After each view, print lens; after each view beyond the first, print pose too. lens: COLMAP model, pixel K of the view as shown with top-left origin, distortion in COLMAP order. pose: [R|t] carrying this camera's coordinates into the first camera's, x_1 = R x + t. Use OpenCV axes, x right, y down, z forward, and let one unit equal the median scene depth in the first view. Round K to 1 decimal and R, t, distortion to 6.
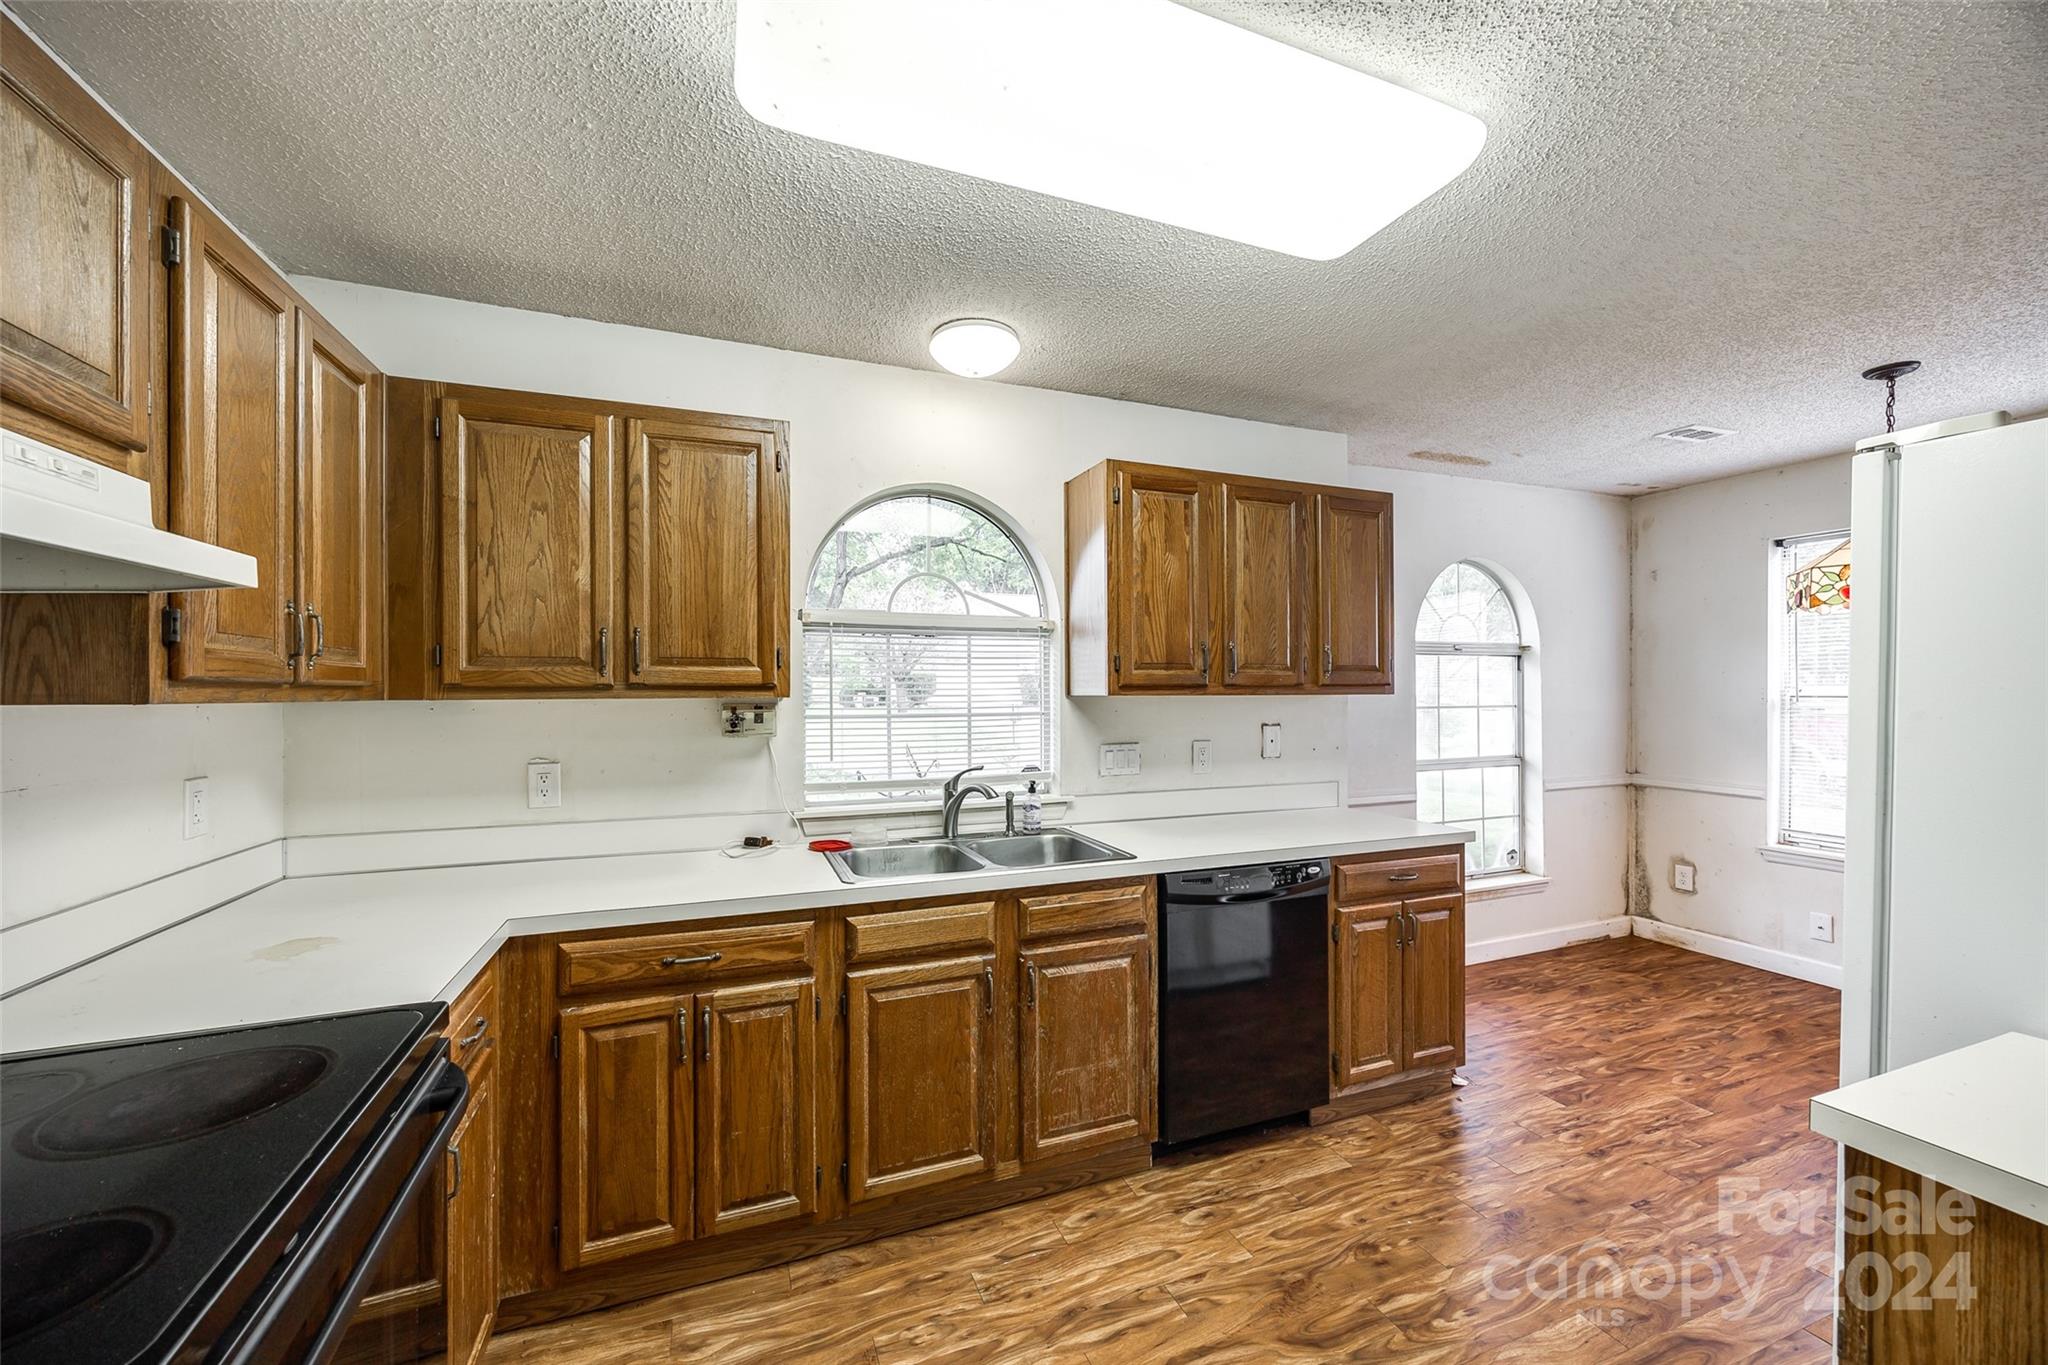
lens RADIAL K [[787.5, 0, 1018.3], [0, 787.5, 686.6], [0, 0, 1]] dist [-0.002268, -0.000152]
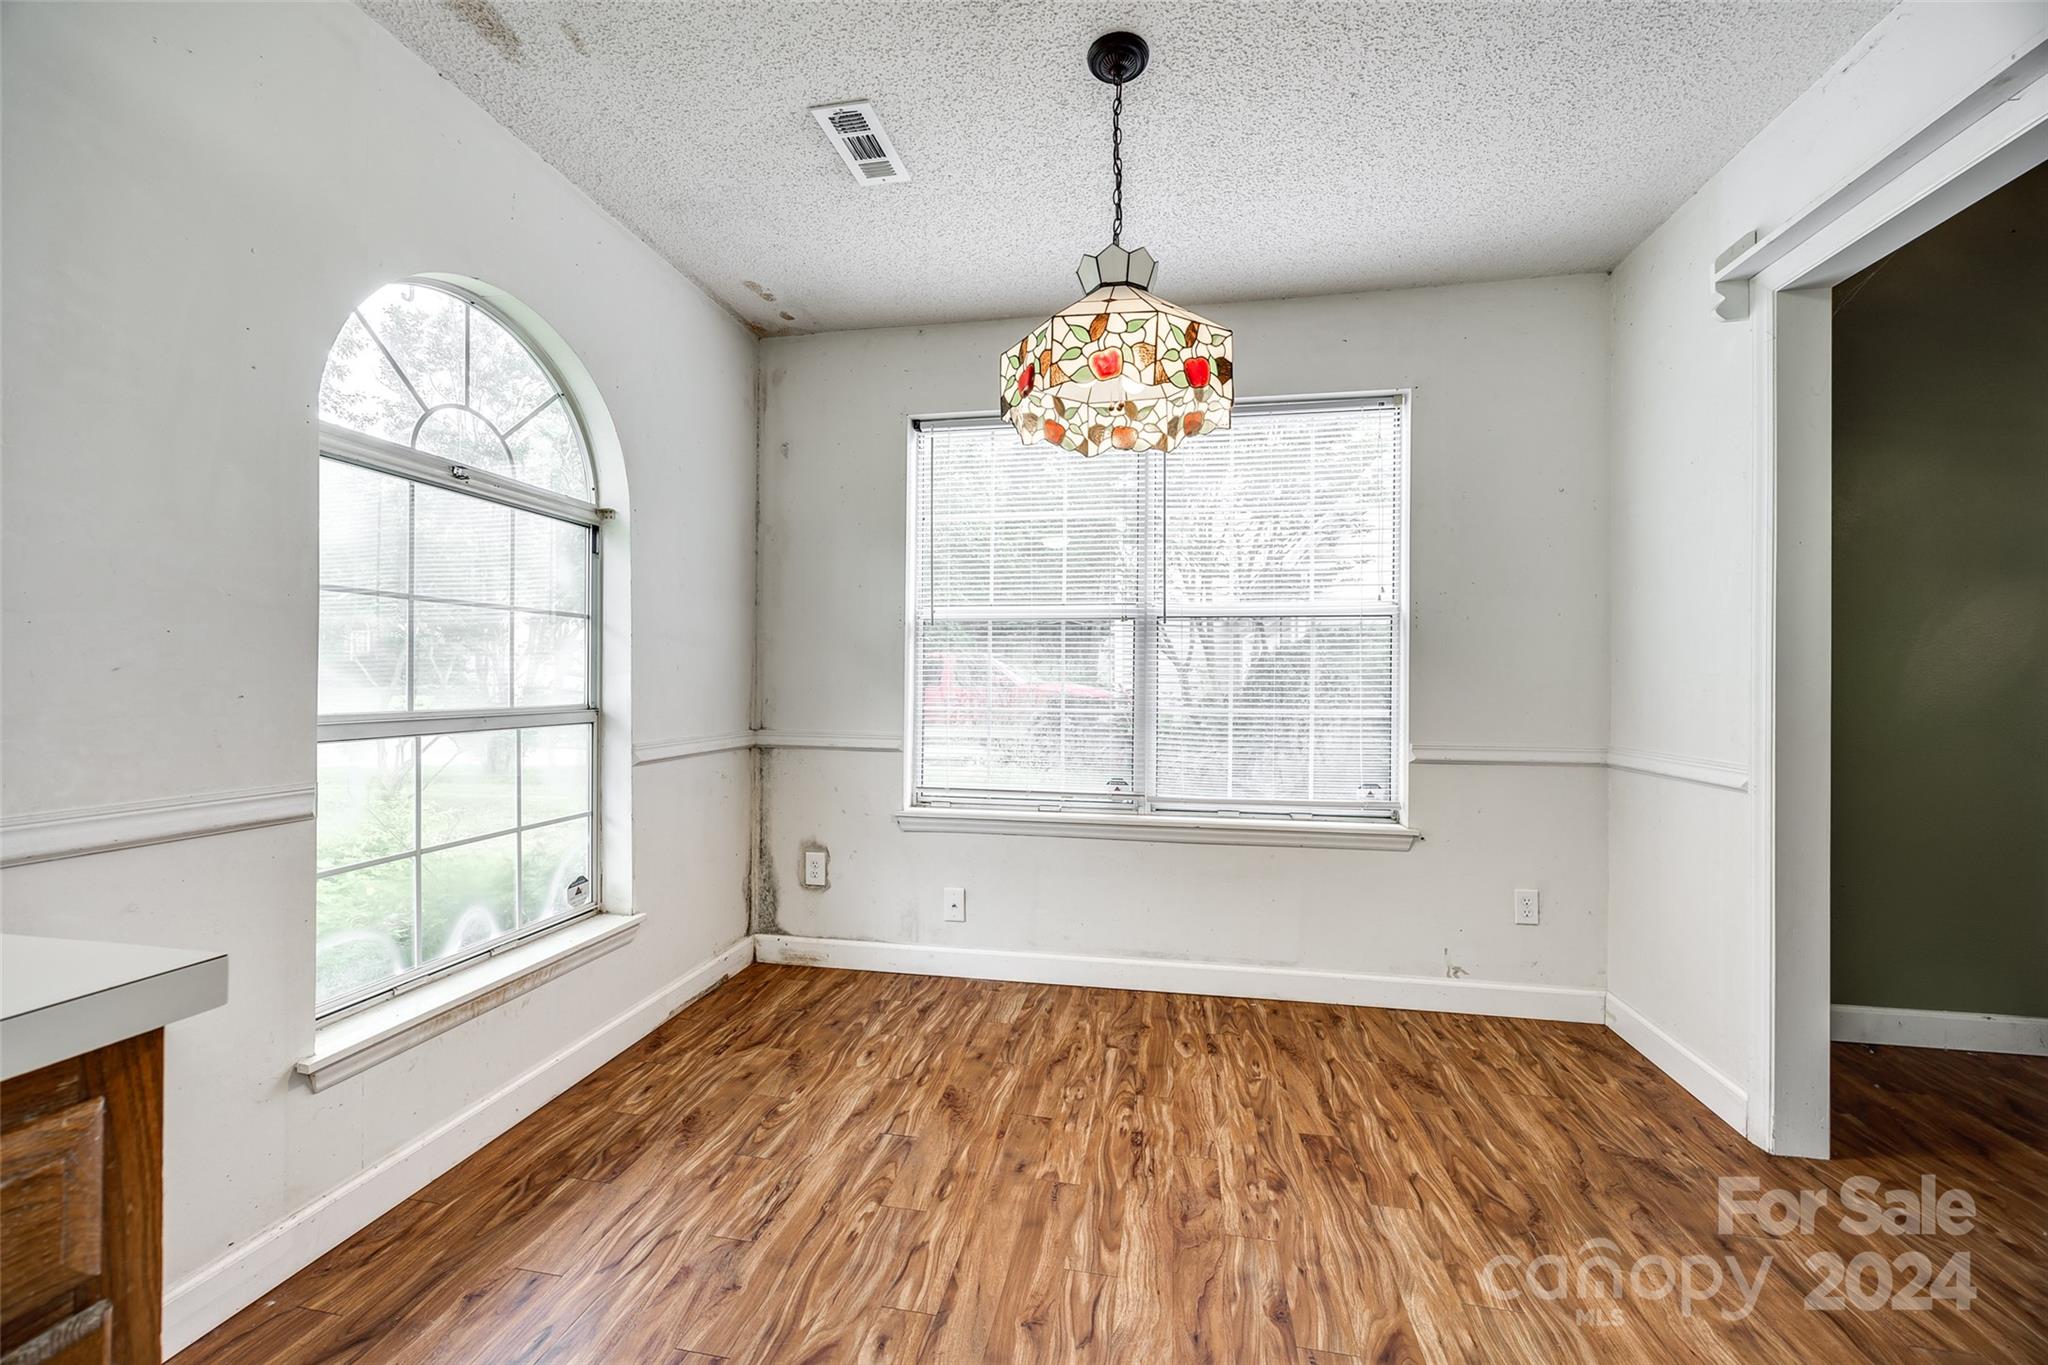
lens RADIAL K [[787.5, 0, 1016.8], [0, 787.5, 683.7], [0, 0, 1]] dist [-0.002268, -0.000152]
pose [[0.535406, 0.004351, 0.844583, 0.354497], [-0.009692, 0.999953, 0.000993, 0.074641], [-0.844539, -0.008717, 0.535423, 0.487104]]
